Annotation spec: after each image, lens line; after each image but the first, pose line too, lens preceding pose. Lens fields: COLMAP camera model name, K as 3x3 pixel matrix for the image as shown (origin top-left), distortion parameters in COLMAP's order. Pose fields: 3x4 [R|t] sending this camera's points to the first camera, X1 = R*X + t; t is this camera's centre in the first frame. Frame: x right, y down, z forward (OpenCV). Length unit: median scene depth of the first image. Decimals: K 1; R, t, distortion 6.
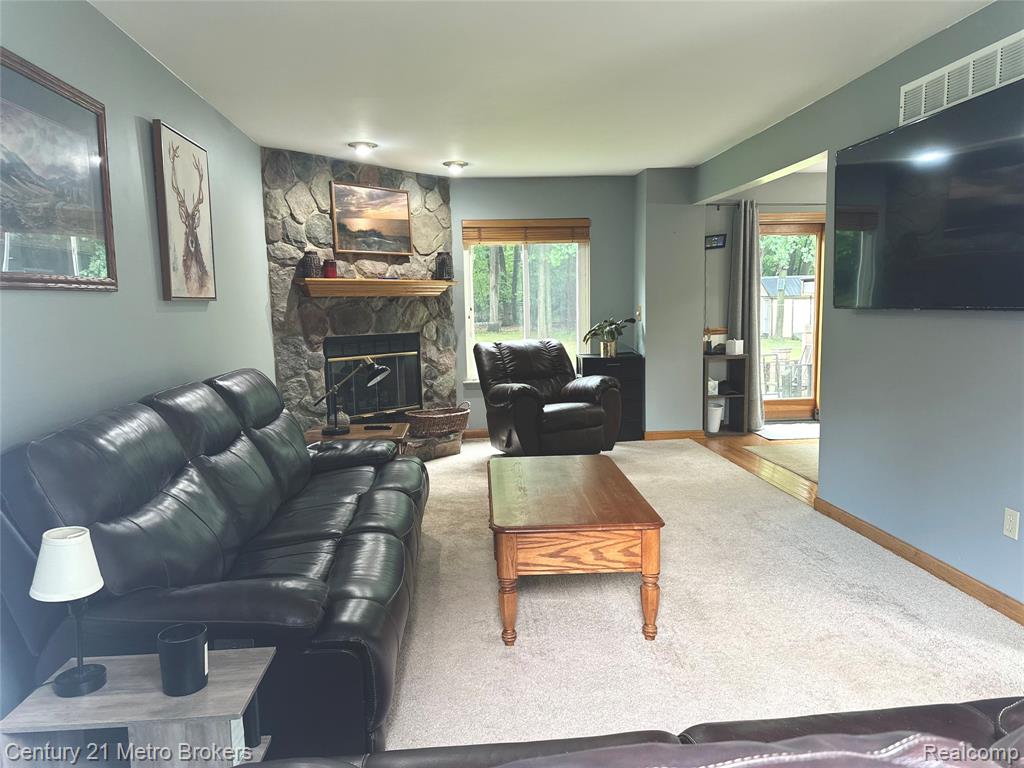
lens RADIAL K [[719.6, 0, 512.0], [0, 719.6, 384.0], [0, 0, 1]] dist [0.008281, 0.003003]
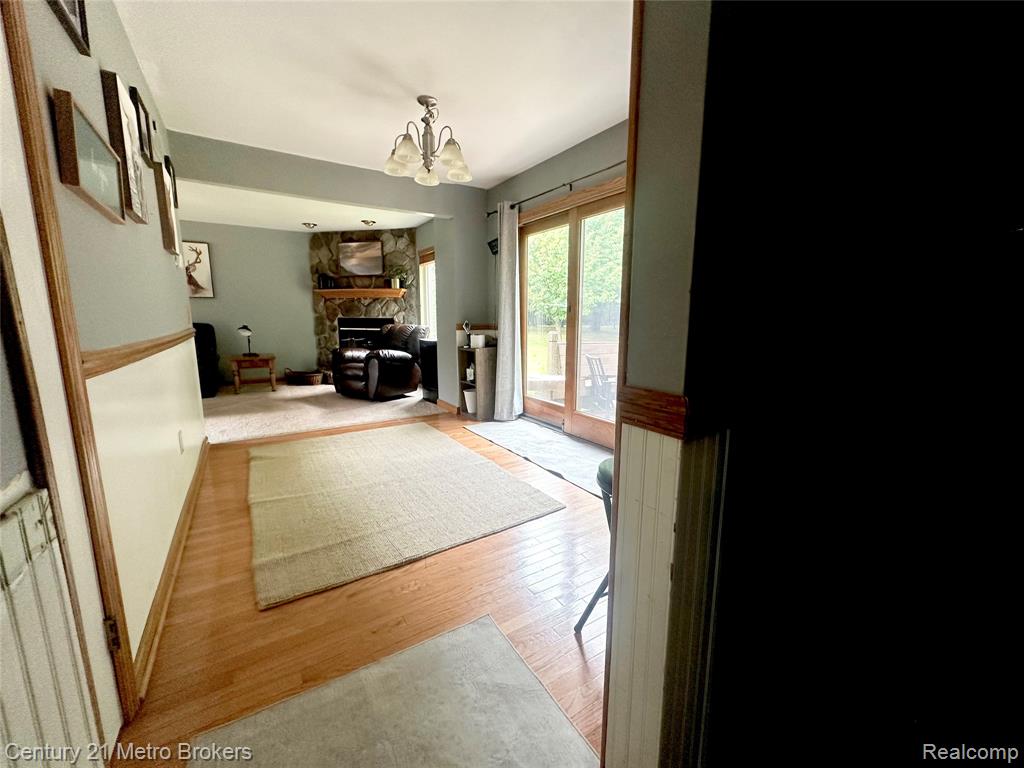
lens RADIAL K [[409.6, 0, 512.0], [0, 409.6, 384.0], [0, 0, 1]] dist [-0.000577, 0.000018]
pose [[0.472783, 0.159192, -0.866680, 1.052878], [-0.109348, 0.986543, 0.121558, -0.073965], [0.874368, 0.037299, 0.483828, 0.860027]]
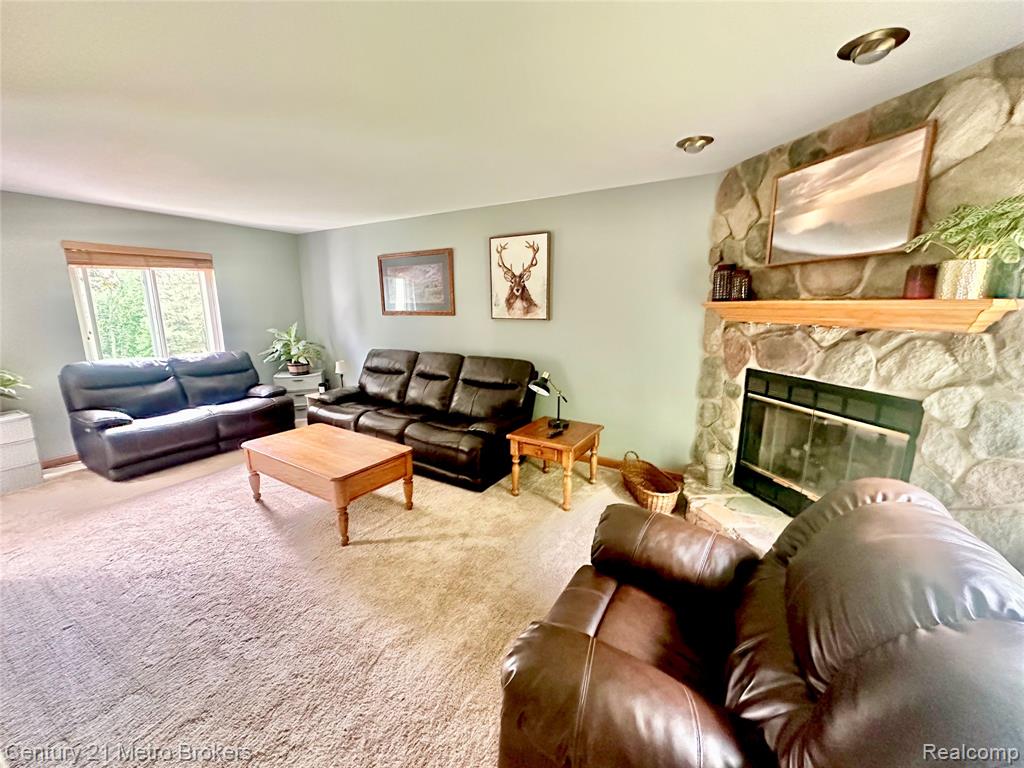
lens RADIAL K [[409.6, 0, 512.0], [0, 409.6, 384.0], [0, 0, 1]] dist [-0.000577, 0.000018]
pose [[-0.577438, 0.174232, -0.797626, 0.306201], [-0.080276, 0.960113, 0.267841, -0.155217], [0.812478, 0.218692, -0.540420, 1.028155]]
